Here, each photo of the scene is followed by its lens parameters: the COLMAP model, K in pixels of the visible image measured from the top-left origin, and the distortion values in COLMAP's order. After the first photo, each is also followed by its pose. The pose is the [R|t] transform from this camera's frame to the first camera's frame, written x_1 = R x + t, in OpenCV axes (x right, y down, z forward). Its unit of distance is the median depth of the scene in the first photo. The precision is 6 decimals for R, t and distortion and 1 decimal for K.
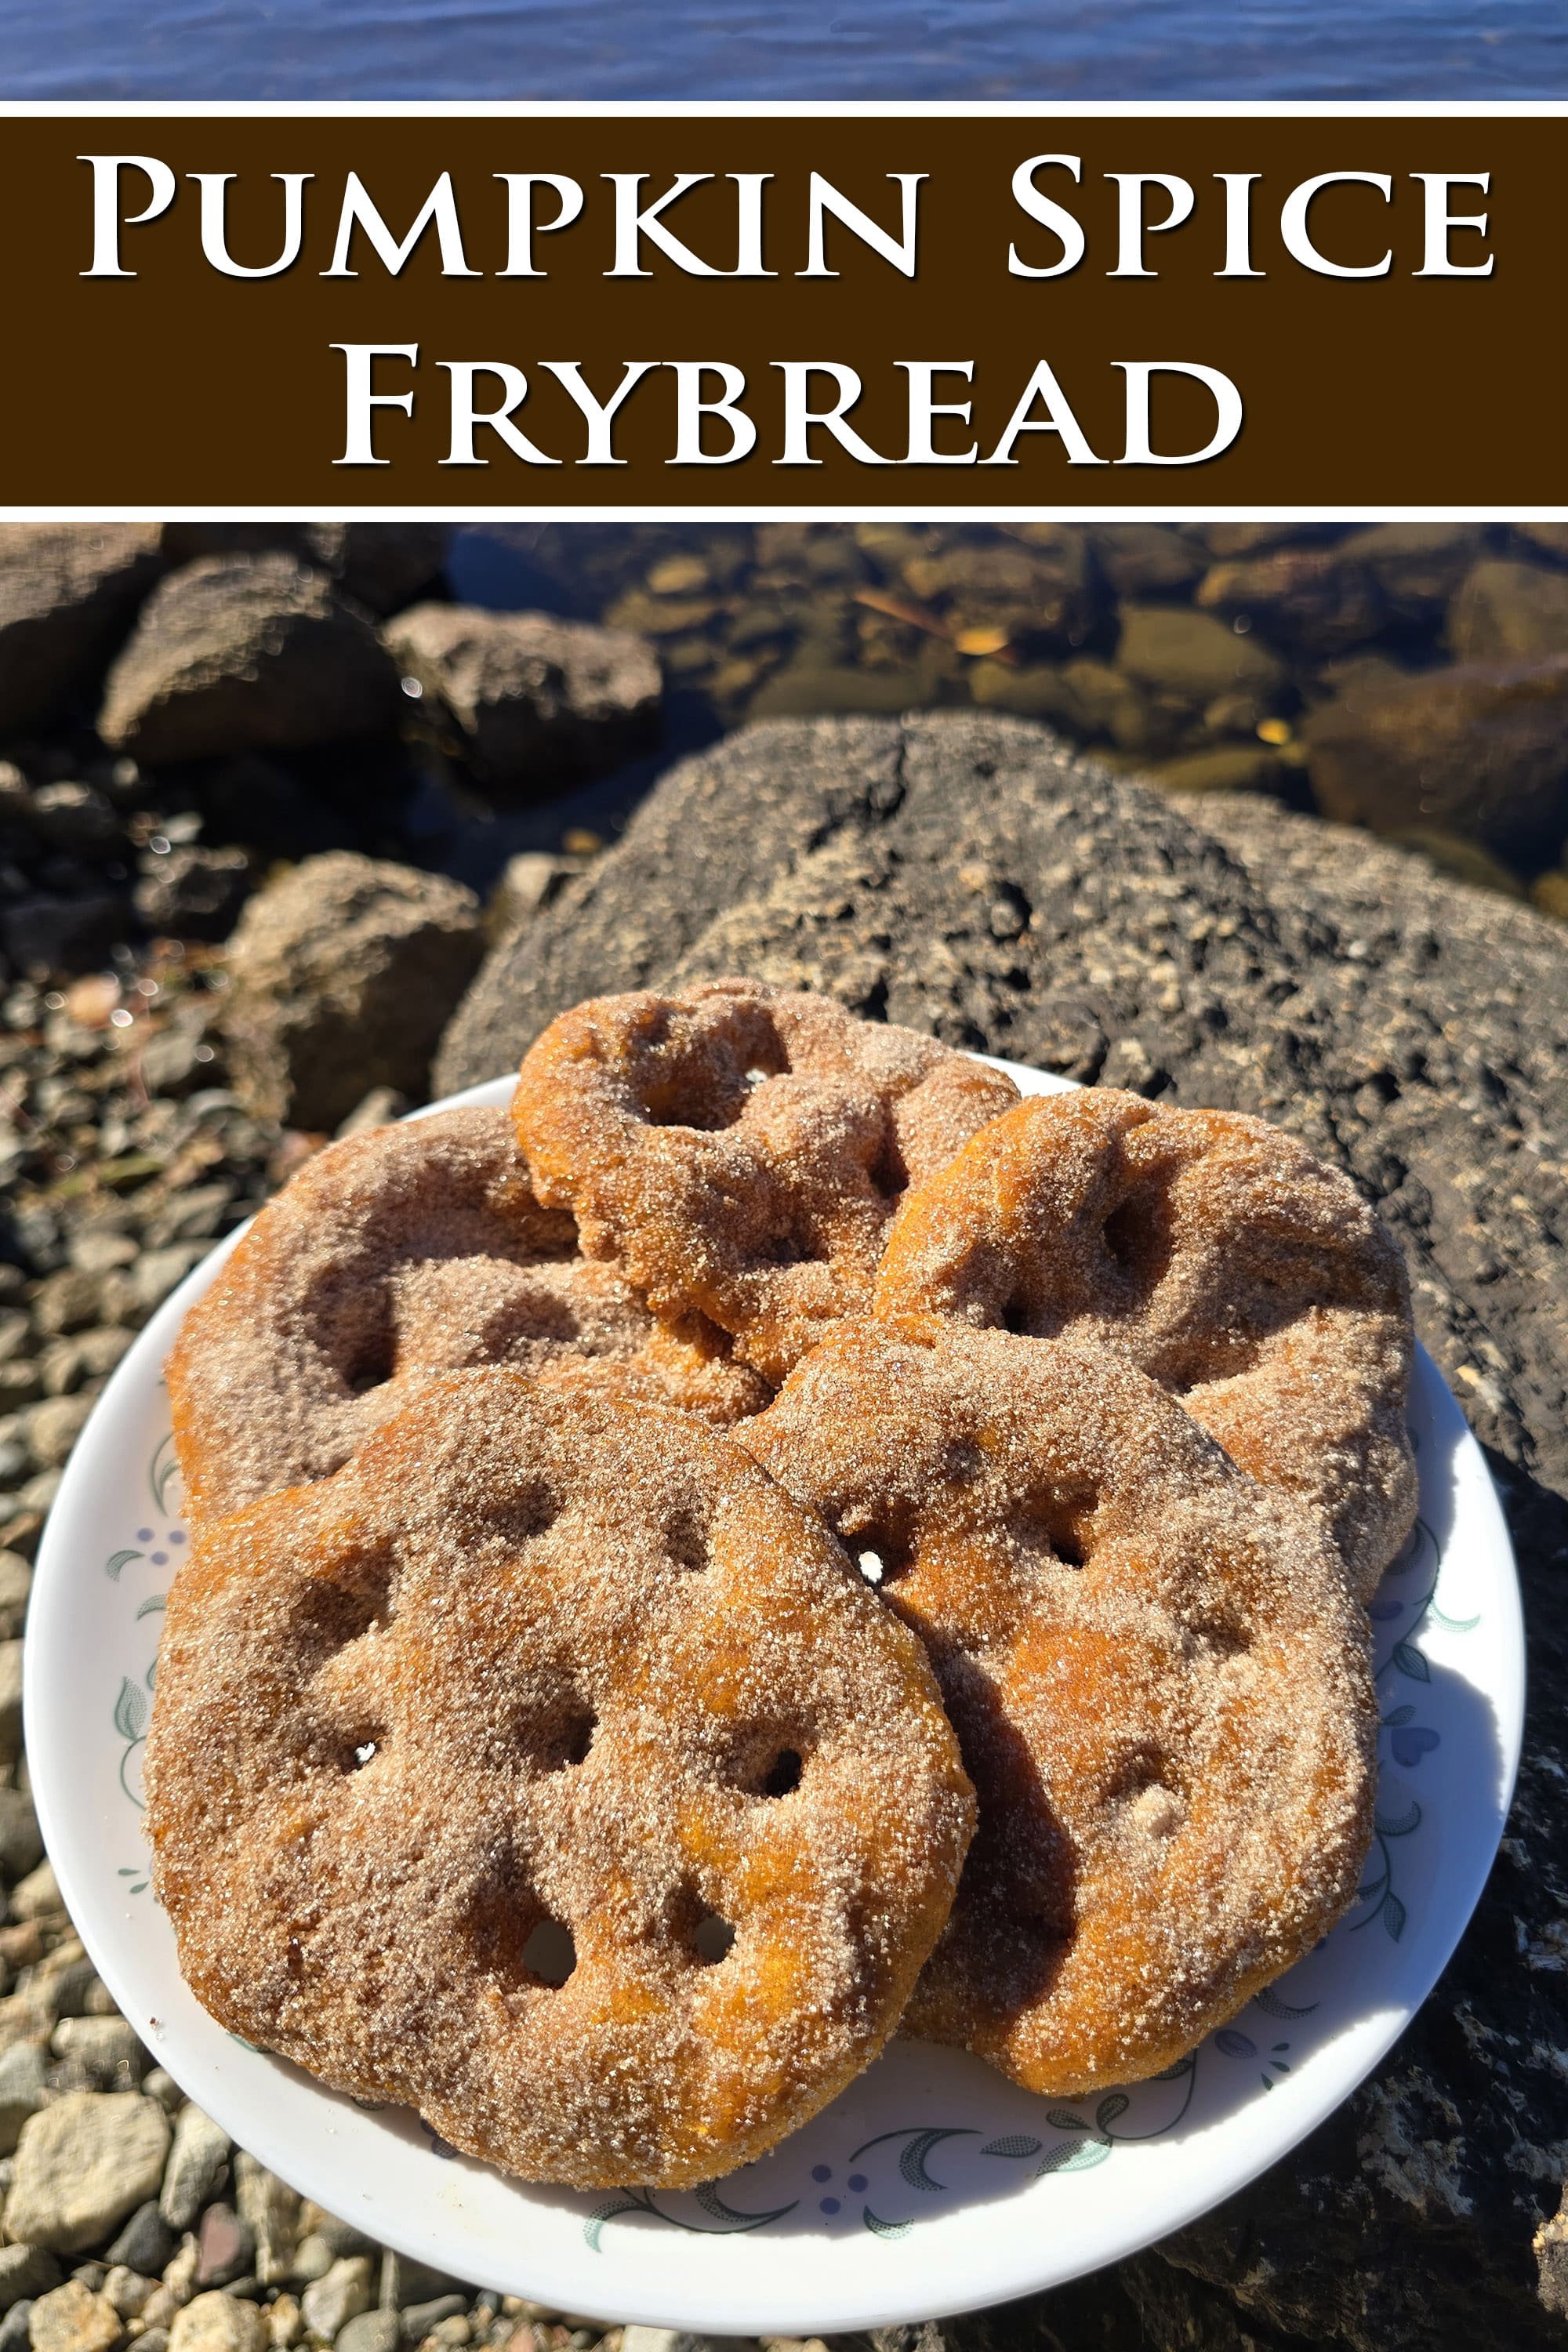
lens RADIAL K [[1707.5, 0, 842.9], [0, 1707.5, 1202.7], [0, 0, 1]] dist [0.008510, -0.050308]
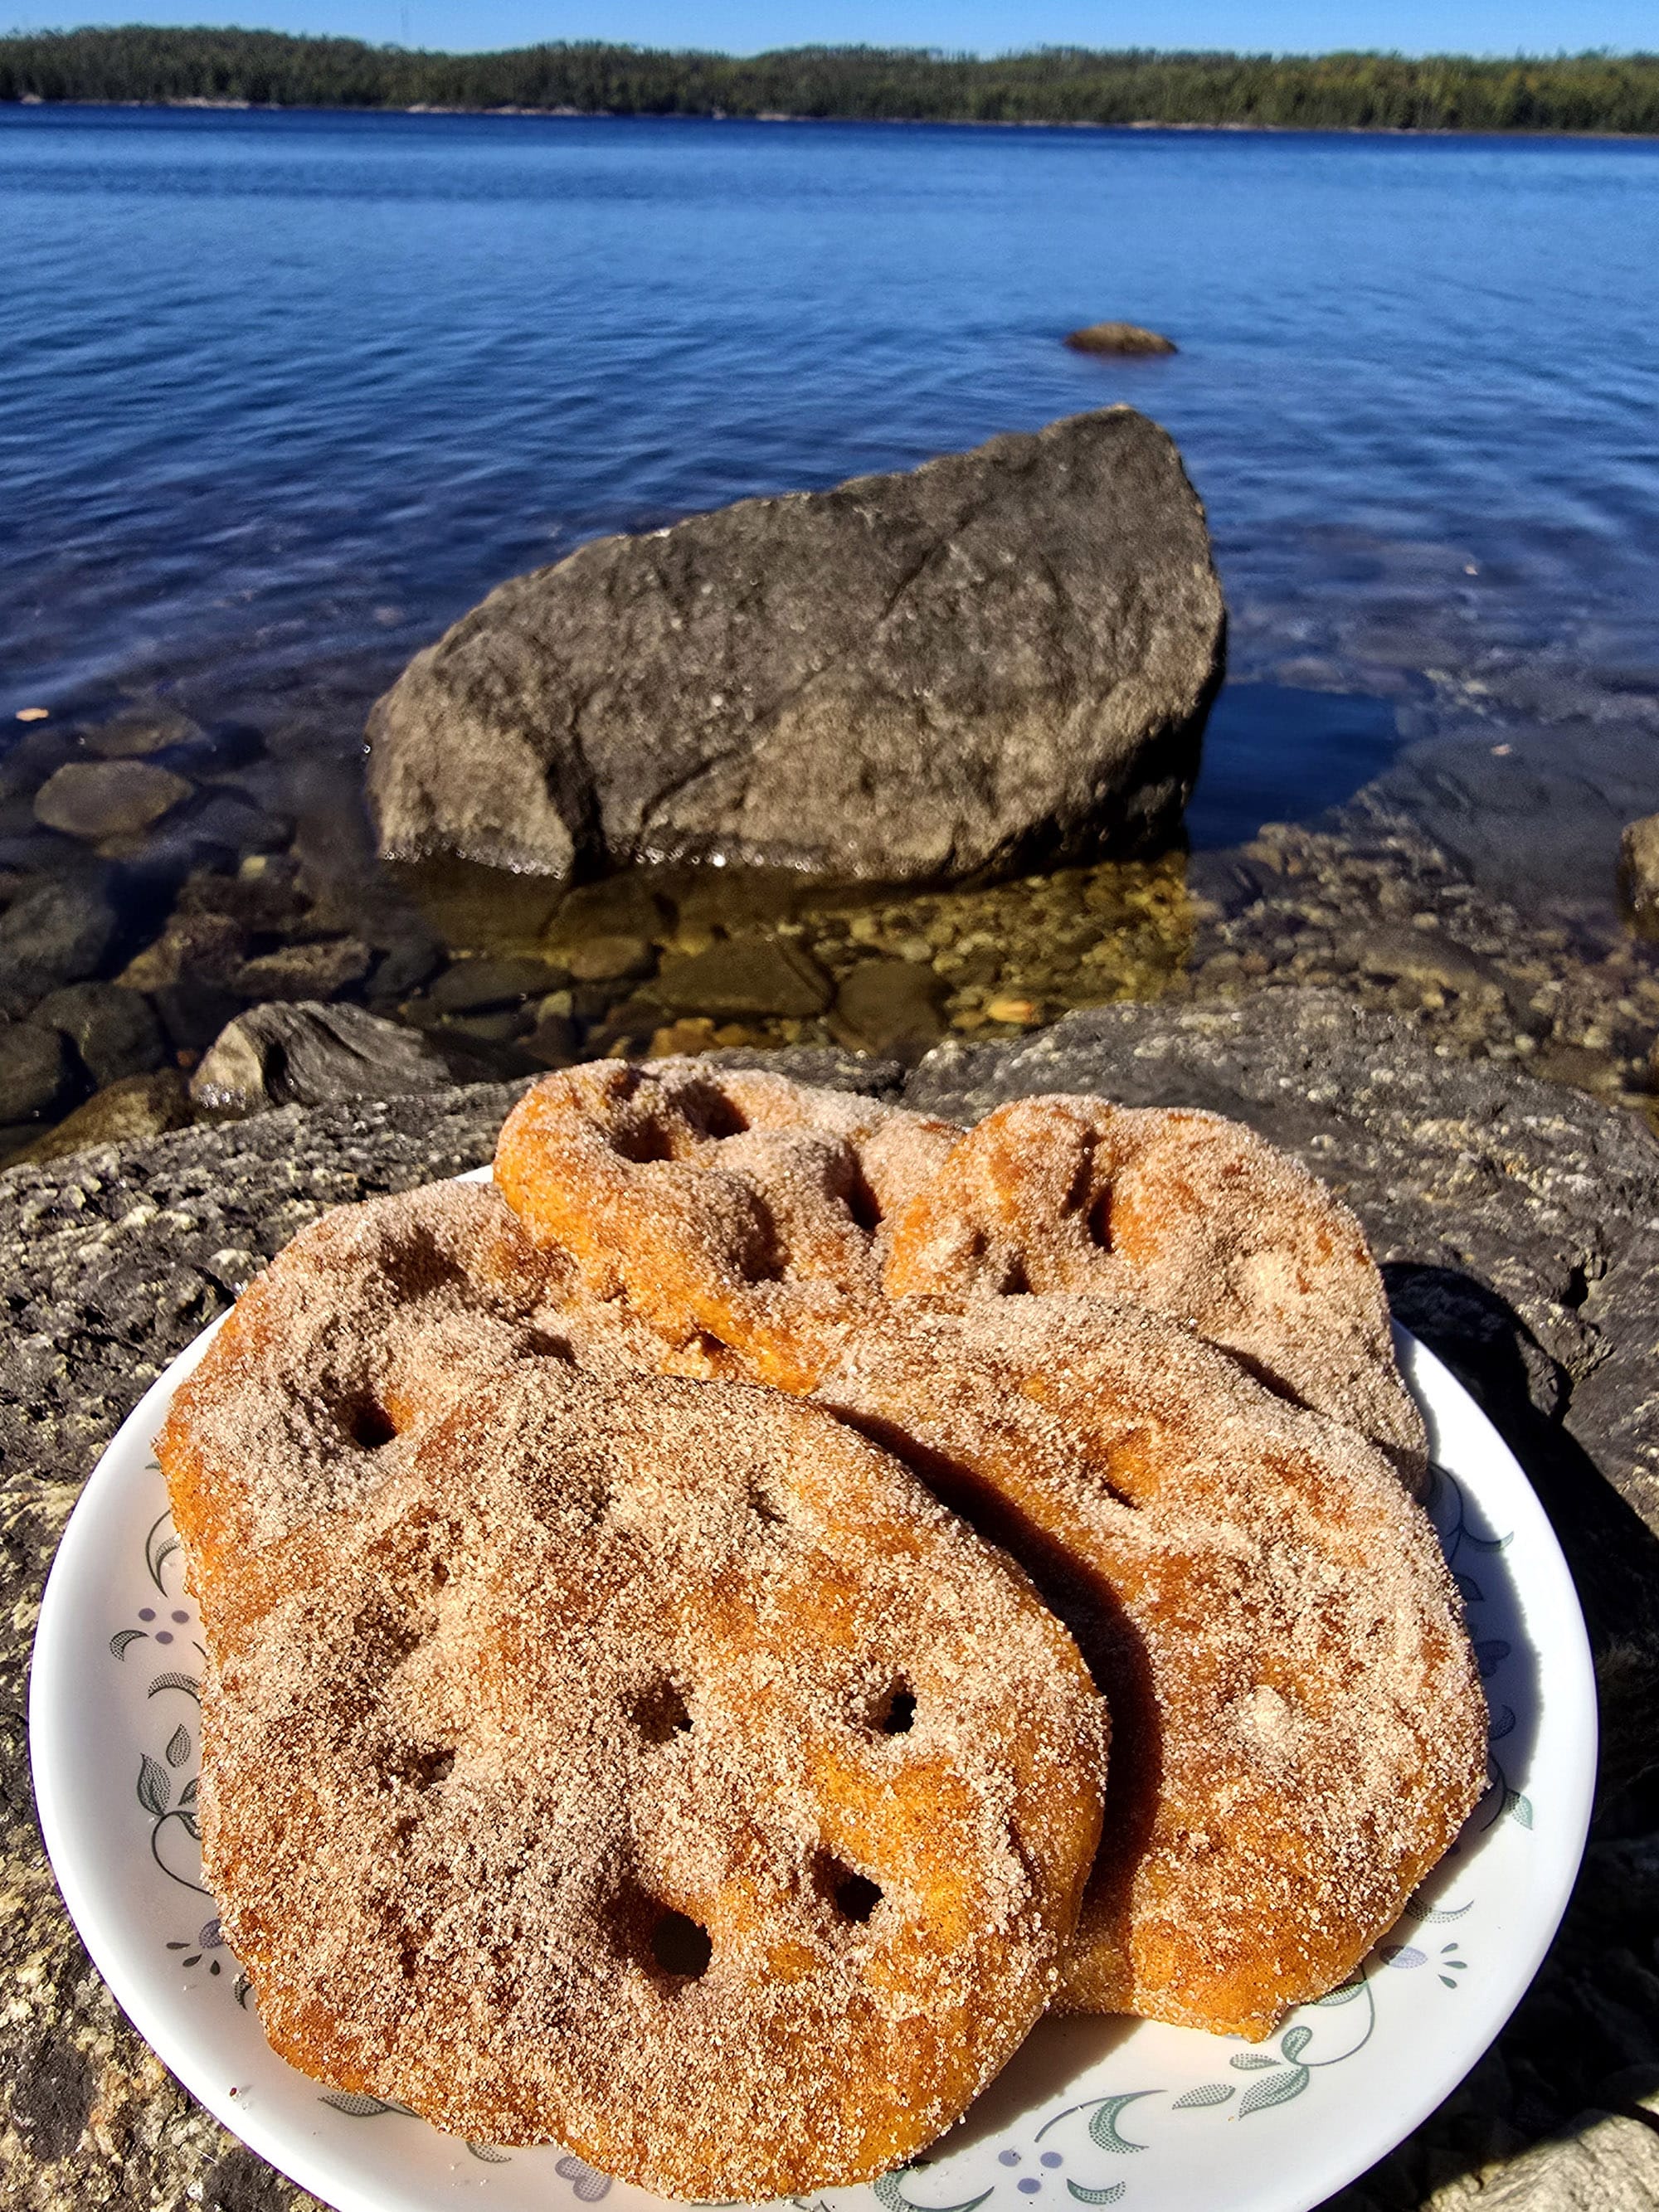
lens RADIAL K [[1709.7, 0, 834.5], [0, 1709.7, 1027.3], [0, 0, 1]] dist [-0.008552, 0.005091]
pose [[0.987689, -0.068820, 0.140479, -0.181032], [0.105859, 0.955217, -0.276323, 0.226961], [-0.115172, 0.287792, 0.950743, -0.020140]]
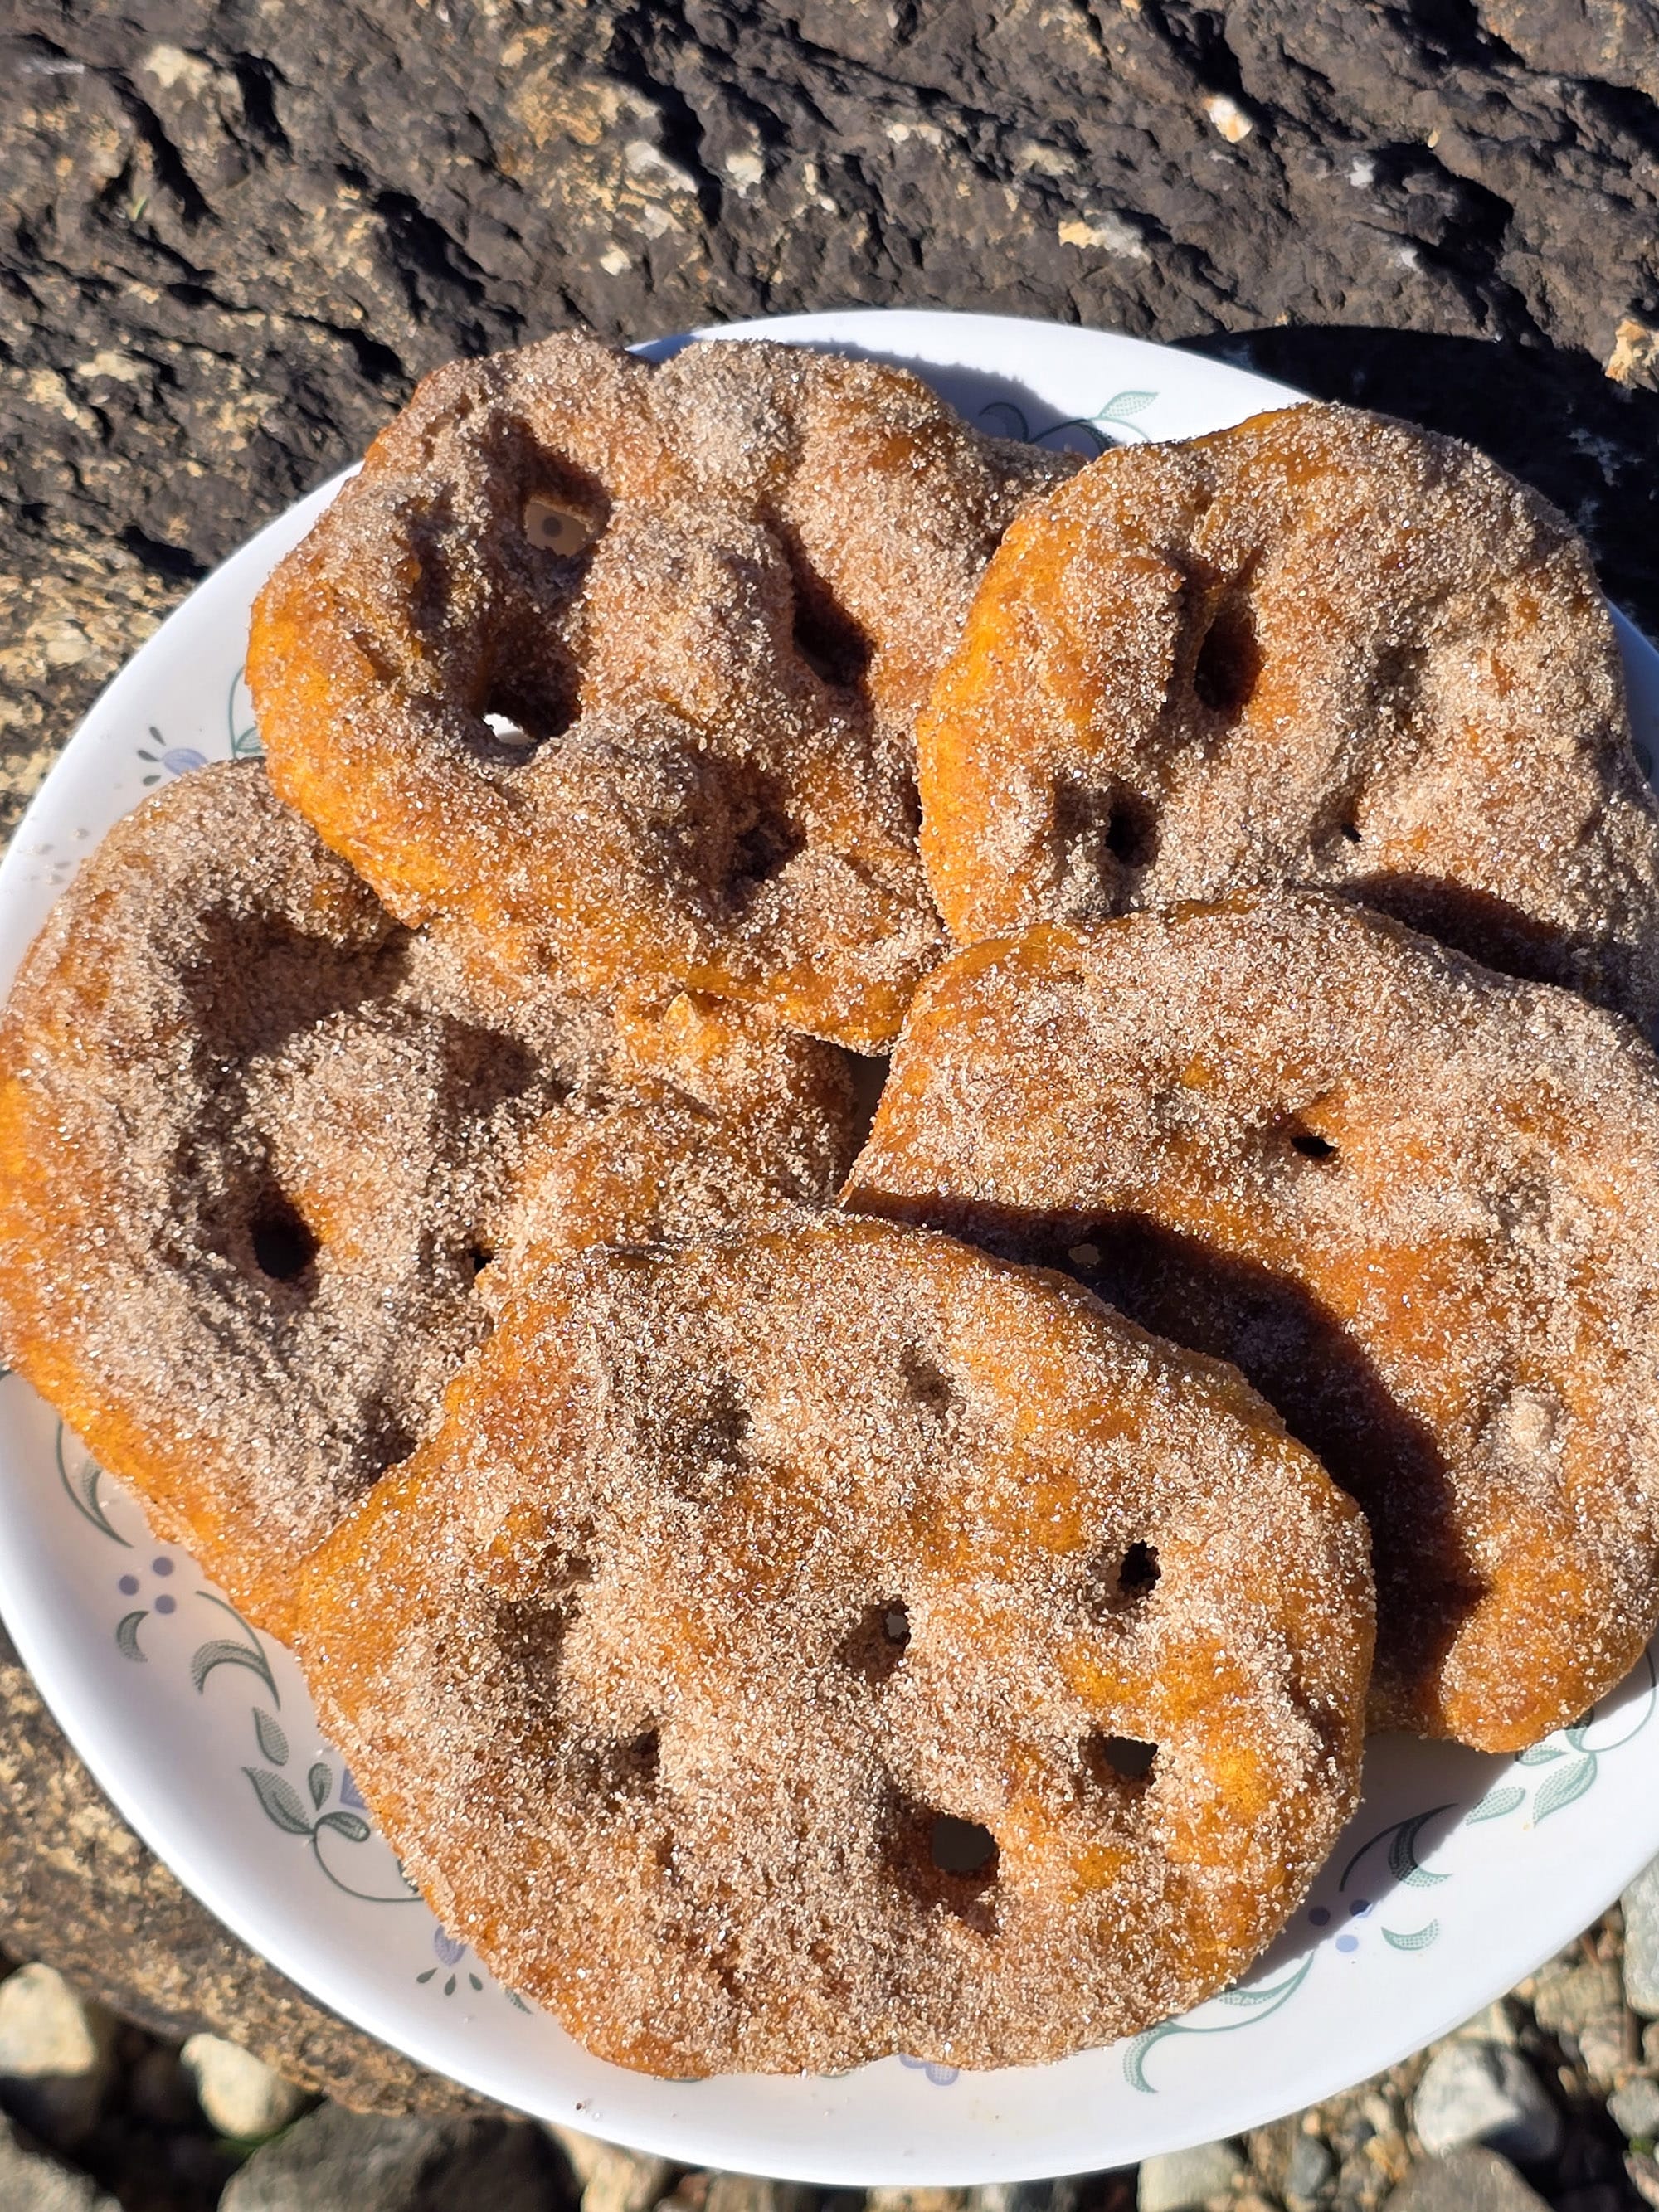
lens RADIAL K [[4286.9, 0, 910.5], [0, 4286.9, 1154.2], [0, 0, 1]] dist [0.139777, 0.000000]
pose [[0.908775, -0.393813, 0.137986, -0.352690], [0.288865, 0.832340, 0.473041, -0.883036], [-0.301141, -0.390028, 0.870168, -0.747901]]
